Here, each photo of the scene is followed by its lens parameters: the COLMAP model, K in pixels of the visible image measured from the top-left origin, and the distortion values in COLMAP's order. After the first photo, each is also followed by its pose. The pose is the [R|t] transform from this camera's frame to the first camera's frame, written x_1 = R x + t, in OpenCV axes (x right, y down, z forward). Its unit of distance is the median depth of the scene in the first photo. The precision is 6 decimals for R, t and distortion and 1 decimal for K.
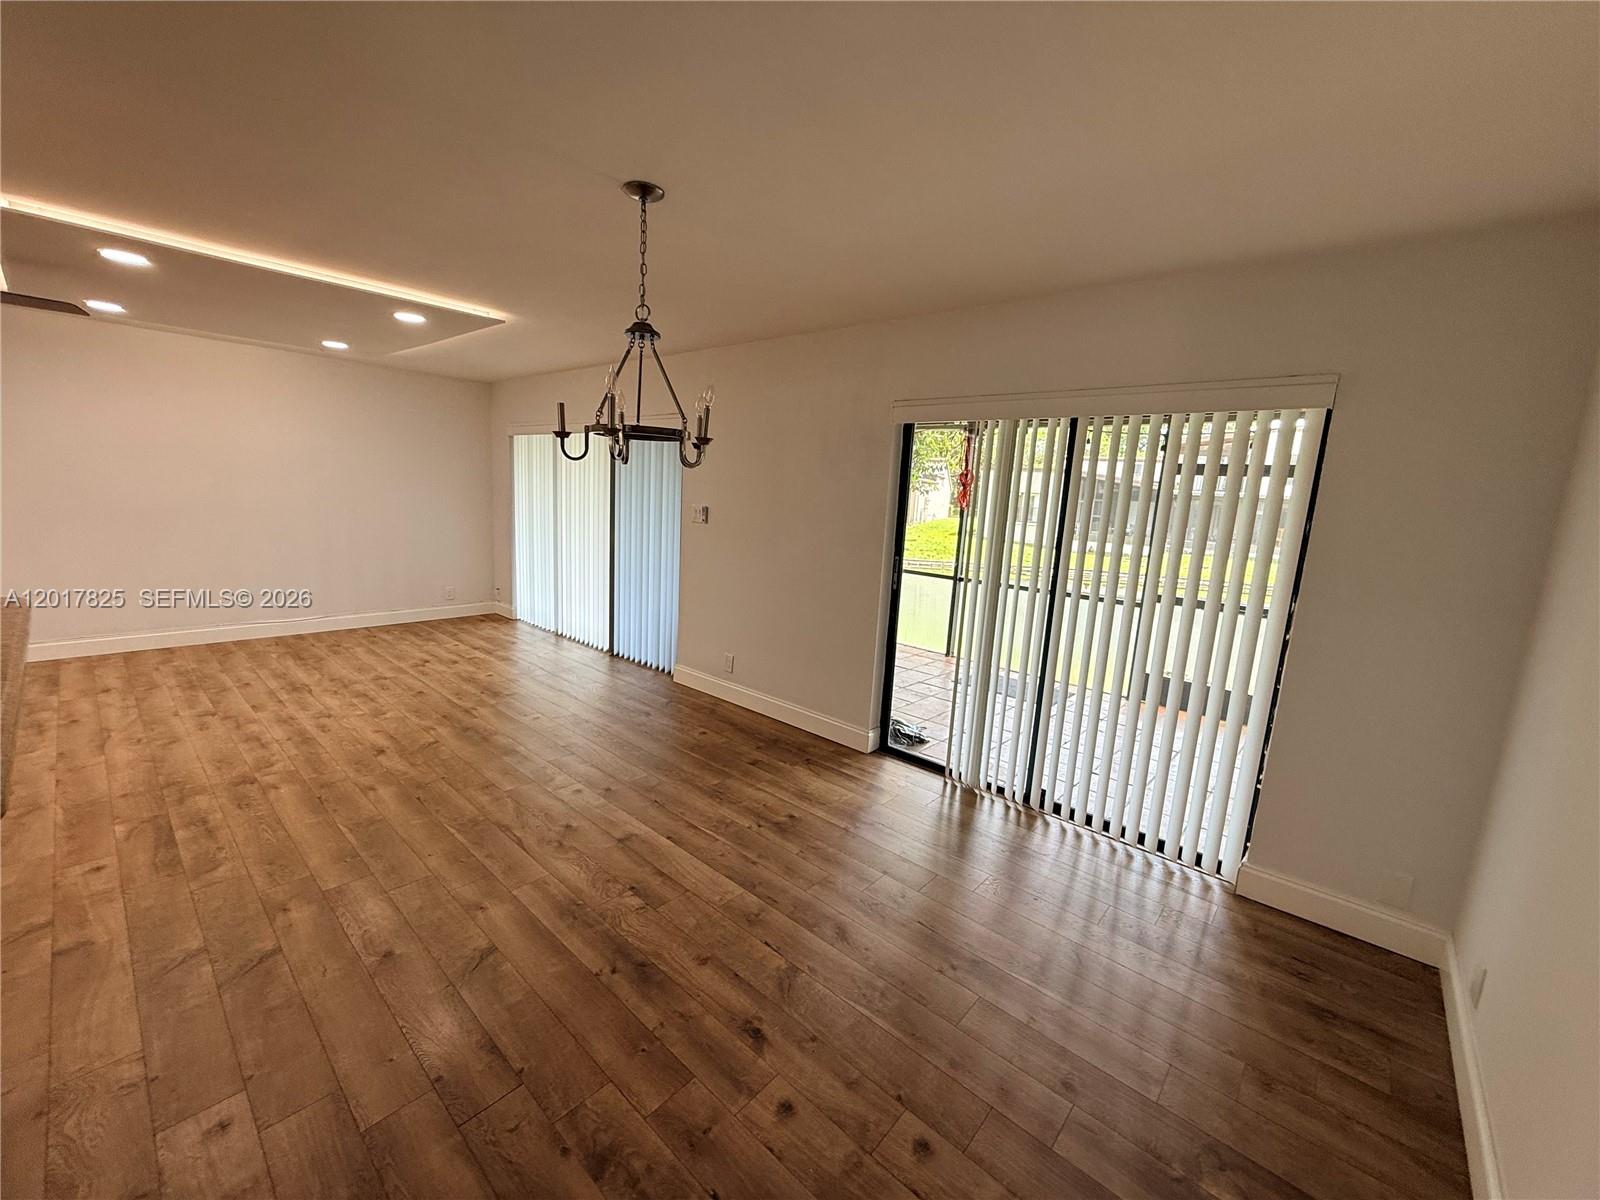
lens RADIAL K [[642.7, 0, 797.5], [0, 642.7, 600.9], [0, 0, 1]] dist [0.001816, 0.000197]
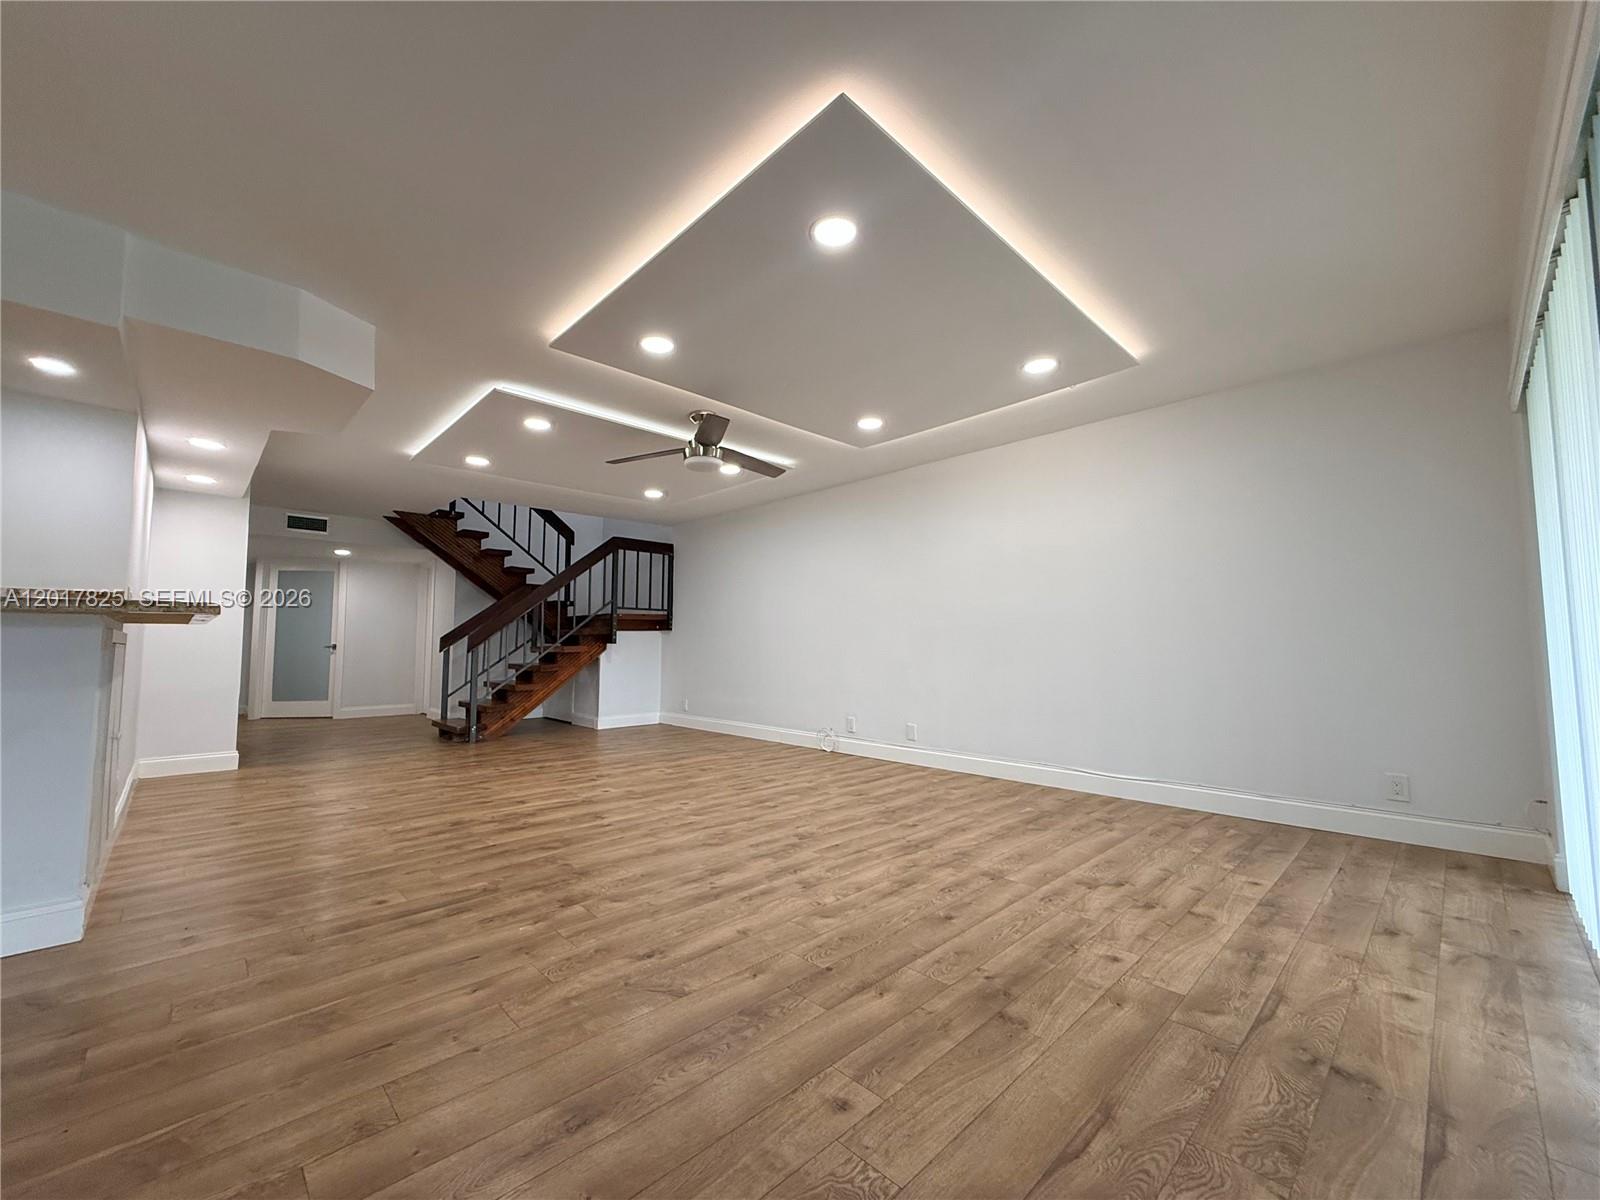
lens RADIAL K [[642.7, 0, 789.6], [0, 642.7, 602.6], [0, 0, 1]] dist [0.001816, 0.000197]
pose [[-0.091667, -0.122693, -0.988202, -0.050606], [-0.169758, 0.979779, -0.105900, -0.027758], [0.981213, 0.158048, -0.110642, 0.964827]]
